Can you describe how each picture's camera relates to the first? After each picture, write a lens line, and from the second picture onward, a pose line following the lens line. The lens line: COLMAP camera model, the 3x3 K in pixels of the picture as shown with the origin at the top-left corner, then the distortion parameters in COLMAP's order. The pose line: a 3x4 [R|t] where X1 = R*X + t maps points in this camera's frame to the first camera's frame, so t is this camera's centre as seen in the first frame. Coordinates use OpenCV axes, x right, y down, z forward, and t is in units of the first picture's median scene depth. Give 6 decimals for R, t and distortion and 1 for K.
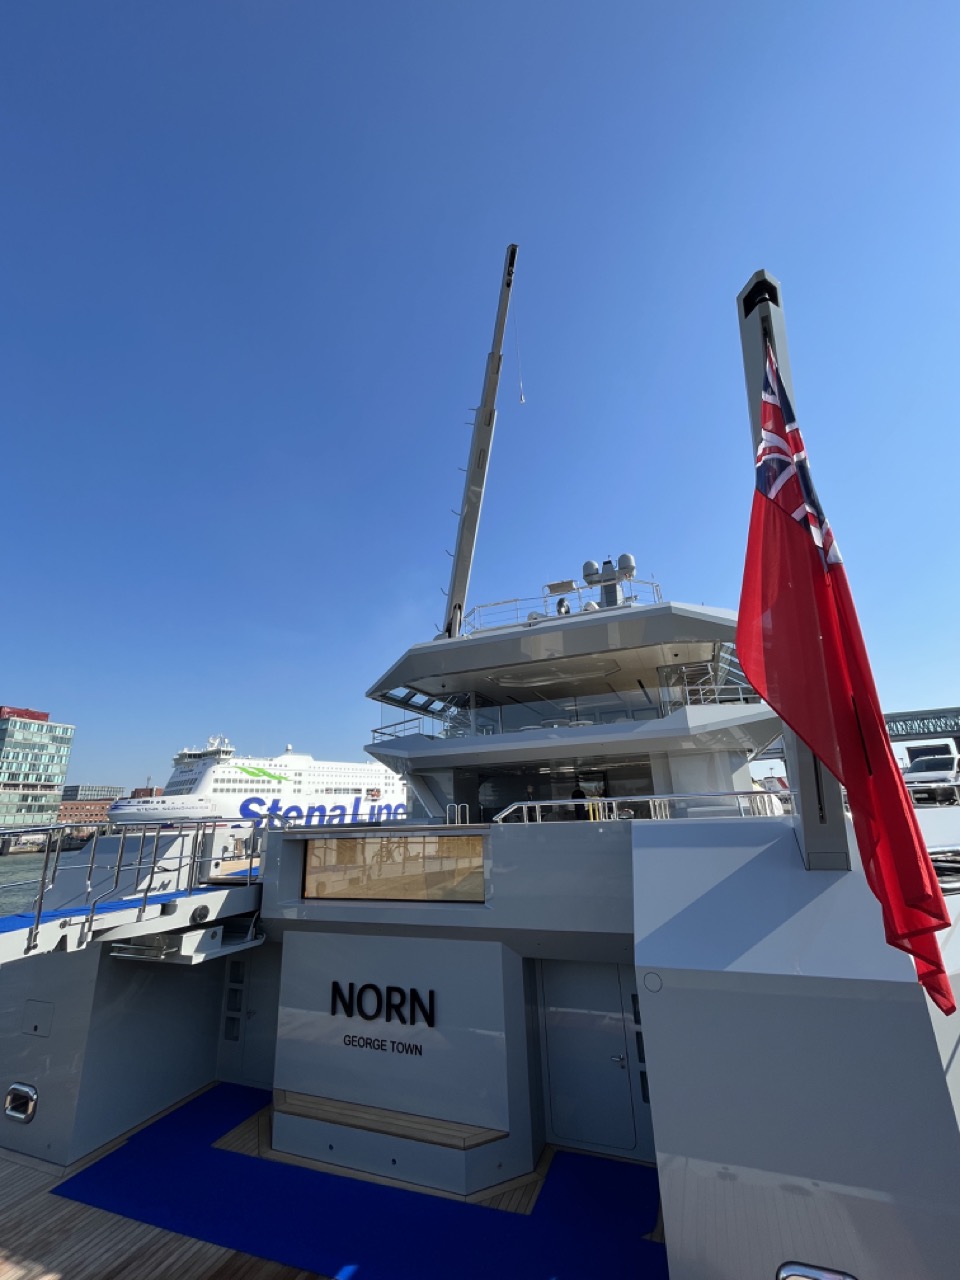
lens RADIAL K [[524.7, 0, 480.0], [0, 524.7, 640.0], [0, 0, 1]] dist [-0.001077, 0.000577]
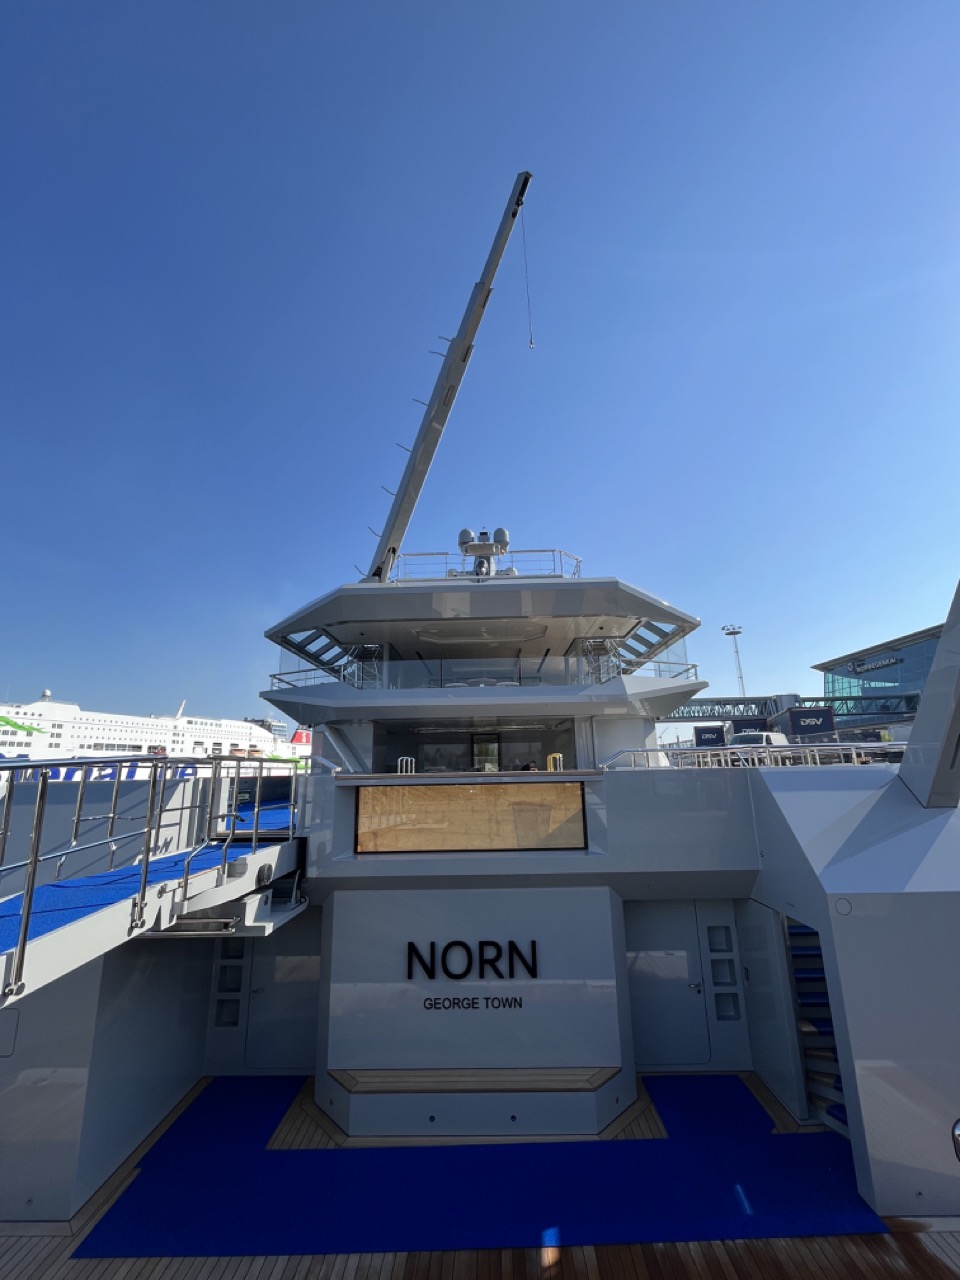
lens RADIAL K [[524.7, 0, 480.0], [0, 524.7, 640.0], [0, 0, 1]] dist [-0.001077, 0.000577]
pose [[0.934202, 0.104321, 0.341150, -0.448560], [-0.125452, 0.991276, 0.040413, 0.082556], [-0.333958, -0.080552, 0.939140, 0.148101]]
